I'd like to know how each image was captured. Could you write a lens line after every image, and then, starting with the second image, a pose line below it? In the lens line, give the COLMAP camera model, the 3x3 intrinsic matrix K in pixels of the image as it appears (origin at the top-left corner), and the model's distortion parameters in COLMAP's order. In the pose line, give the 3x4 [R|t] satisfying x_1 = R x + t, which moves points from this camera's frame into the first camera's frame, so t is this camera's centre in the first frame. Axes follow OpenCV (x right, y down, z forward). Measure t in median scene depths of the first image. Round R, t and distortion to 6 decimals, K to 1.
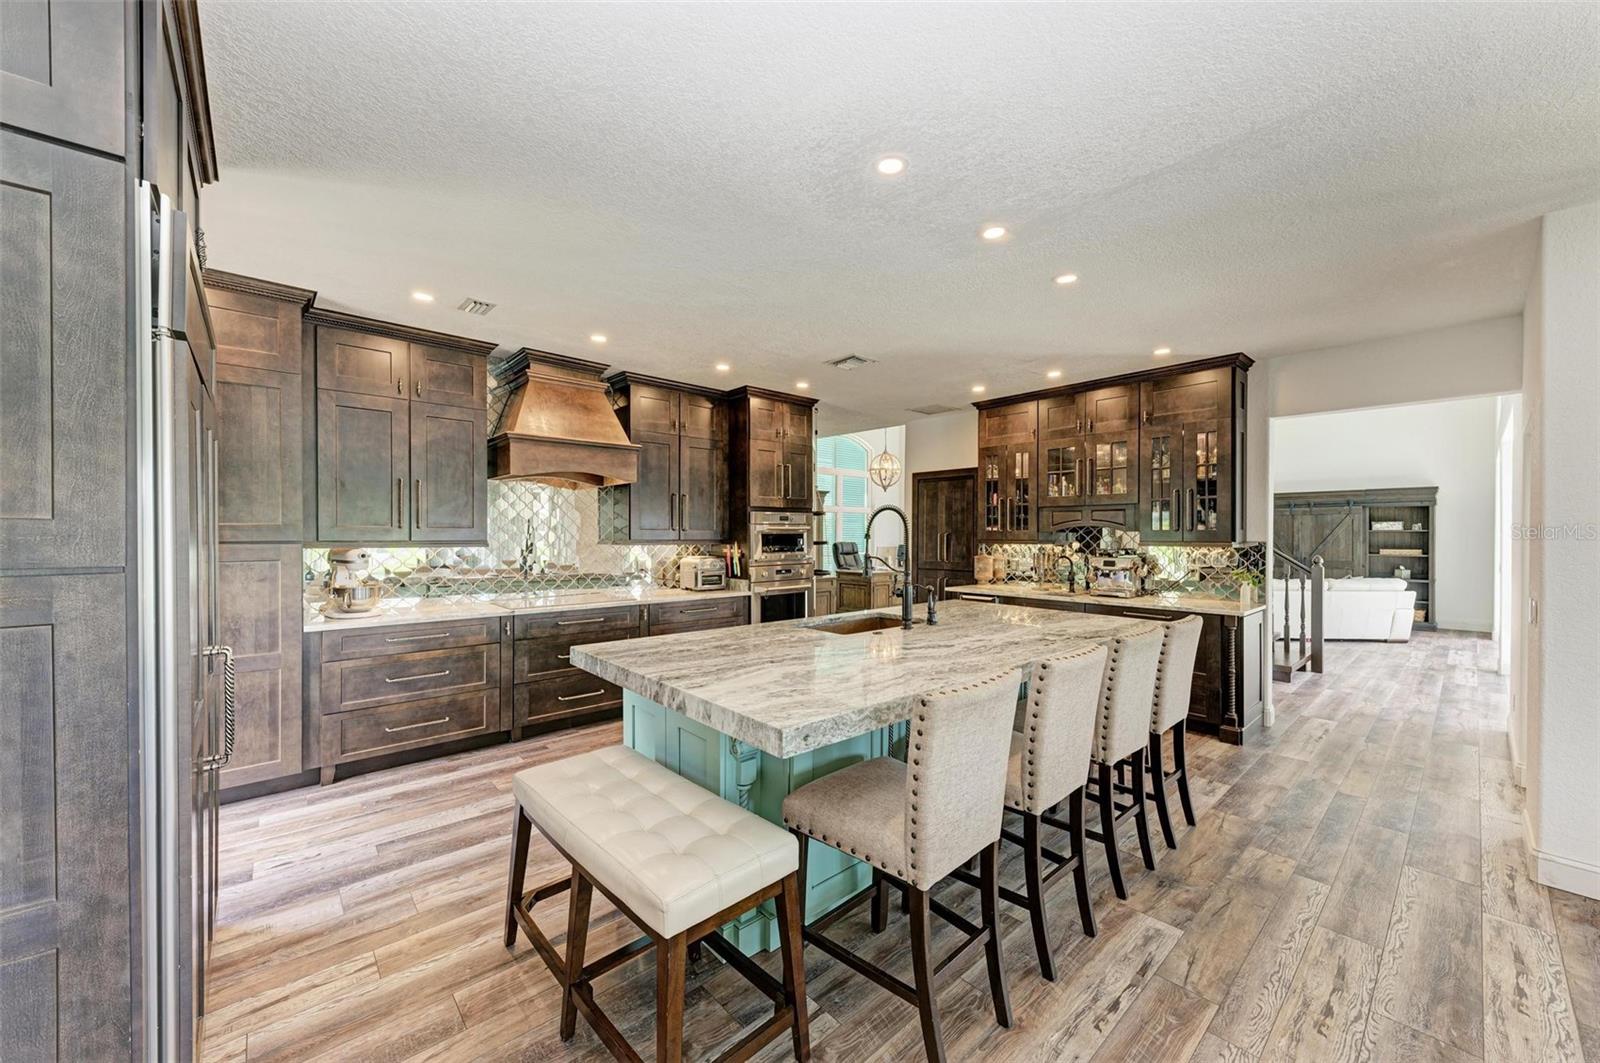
lens RADIAL K [[604.1, 0, 797.0], [0, 604.1, 536.9], [0, 0, 1]] dist [0.007332, -0.000572]
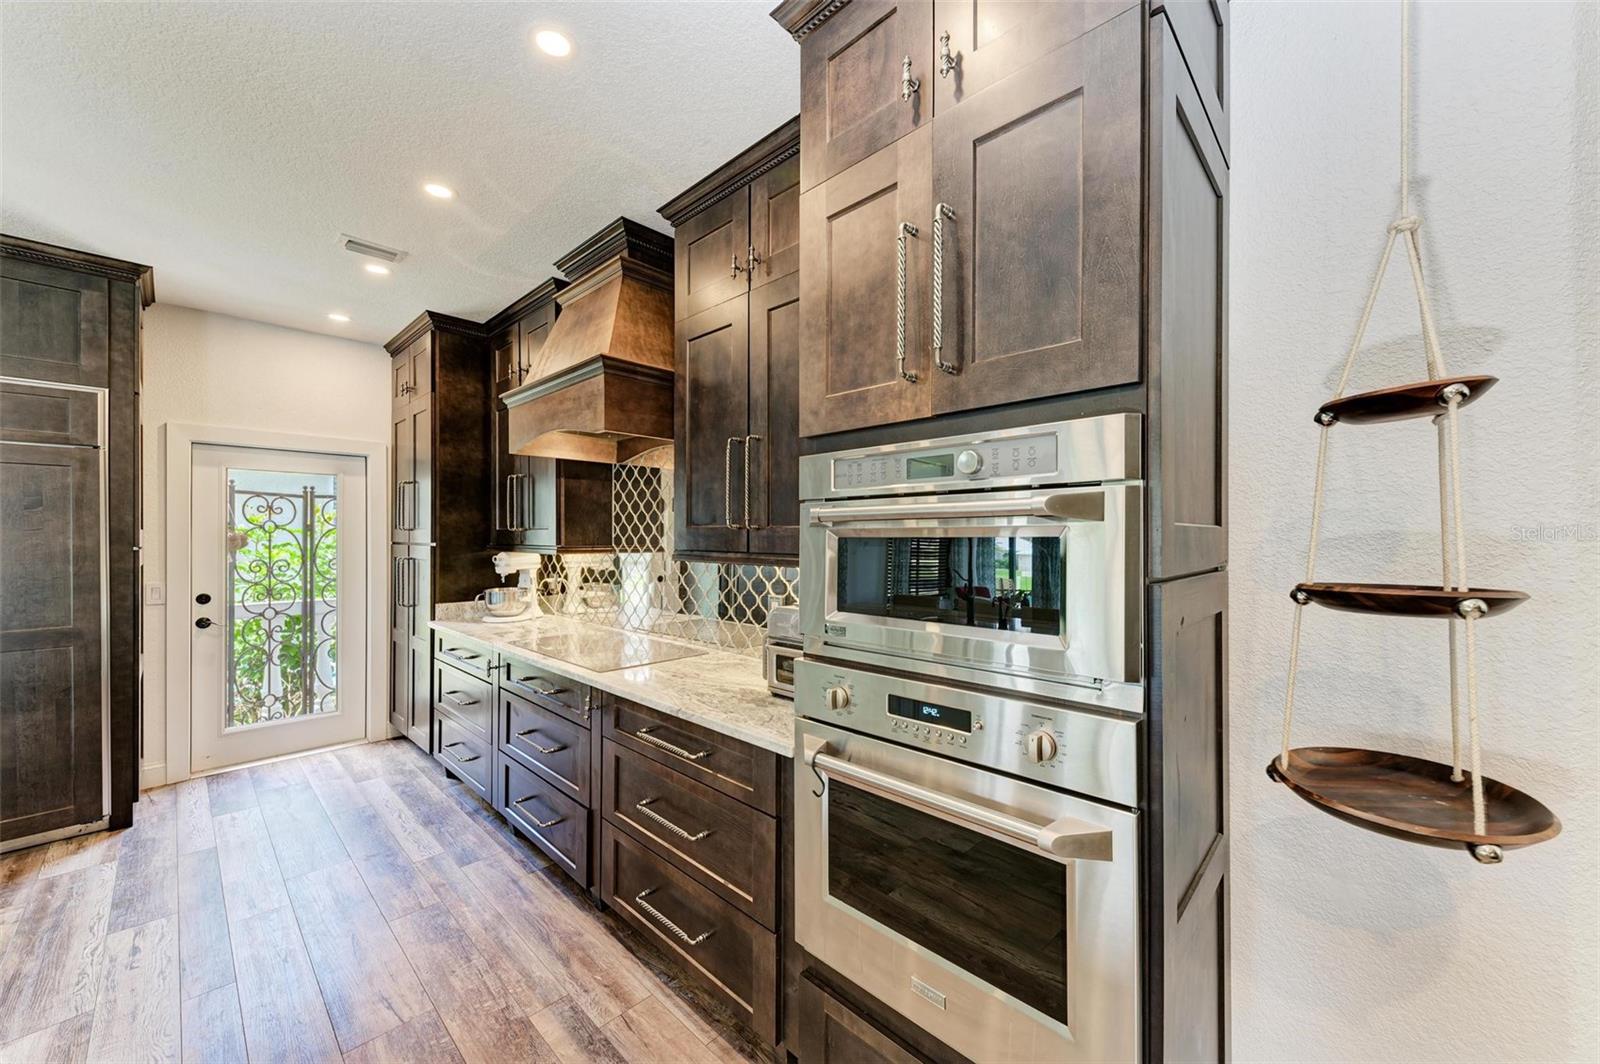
lens RADIAL K [[604.1, 0, 797.0], [0, 604.1, 537.4], [0, 0, 1]] dist [0.007332, -0.000572]
pose [[0.077742, 0.001052, -0.996973, 0.125785], [-0.006464, 0.999979, 0.000551, -0.003312], [0.996953, 0.006401, 0.077747, 0.610958]]
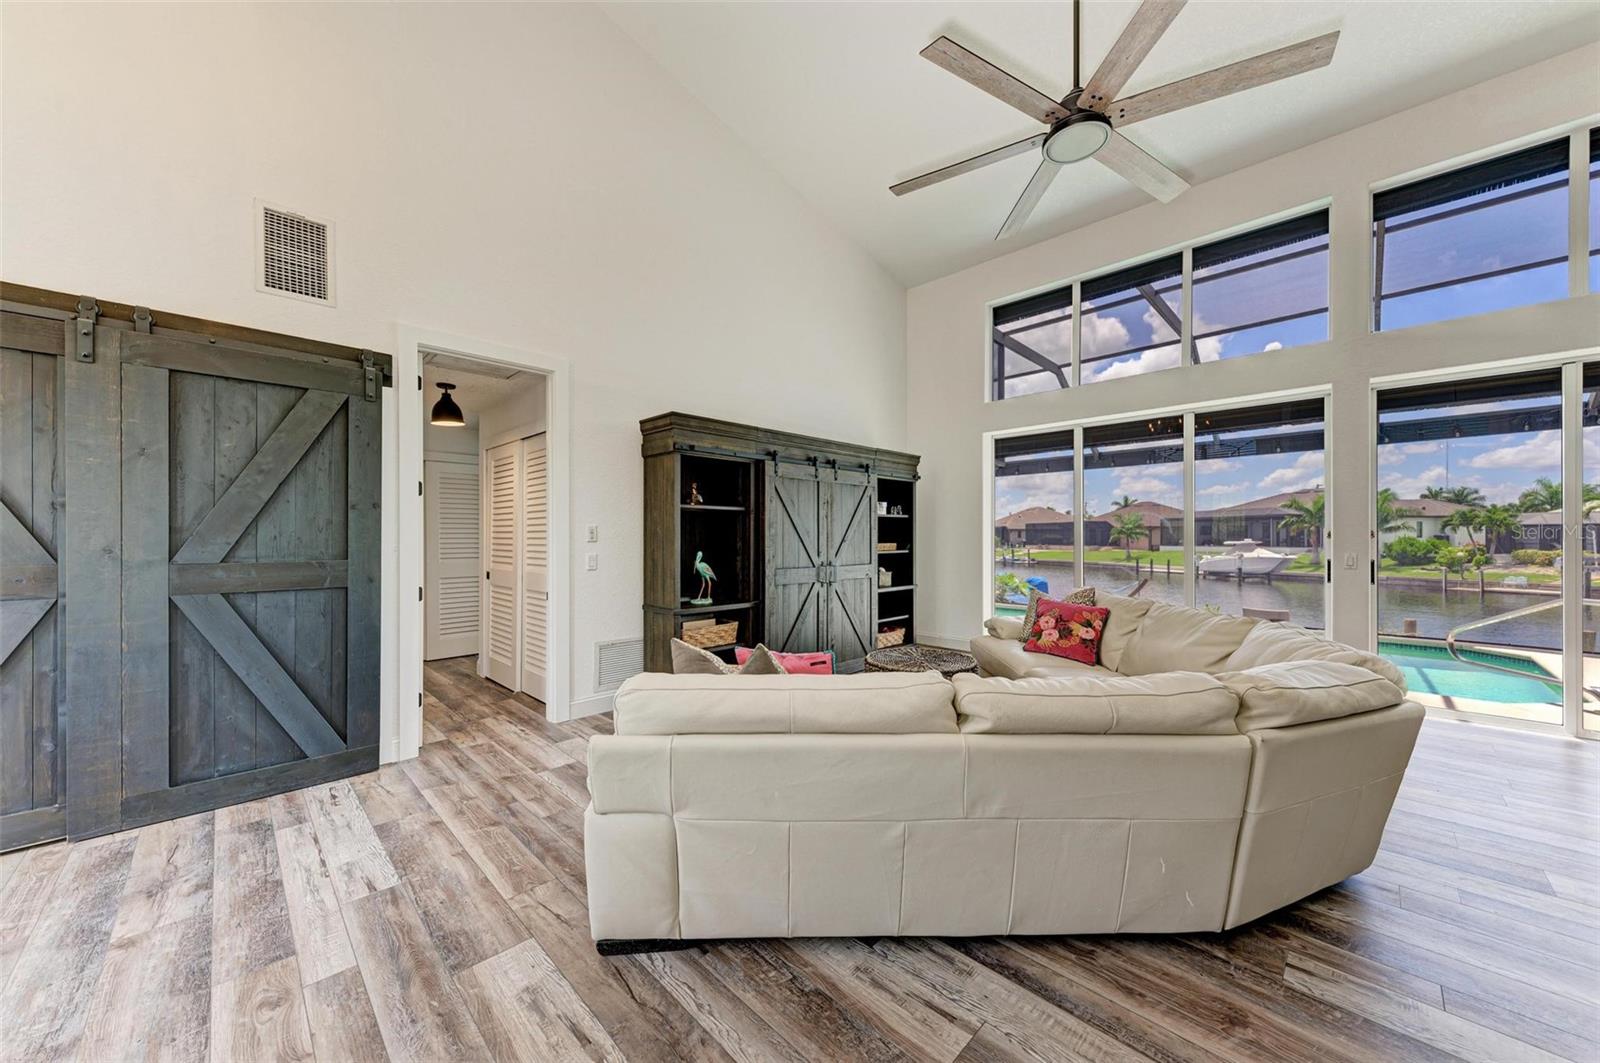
lens RADIAL K [[565.8, 0, 802.3], [0, 565.8, 537.3], [0, 0, 1]] dist [0.016835, -0.006889]
pose [[-0.060353, 0.000301, 0.998177, 0.376980], [0.006565, 0.999978, 0.000095, 0.013884], [-0.998155, 0.006559, -0.060354, 1.181451]]
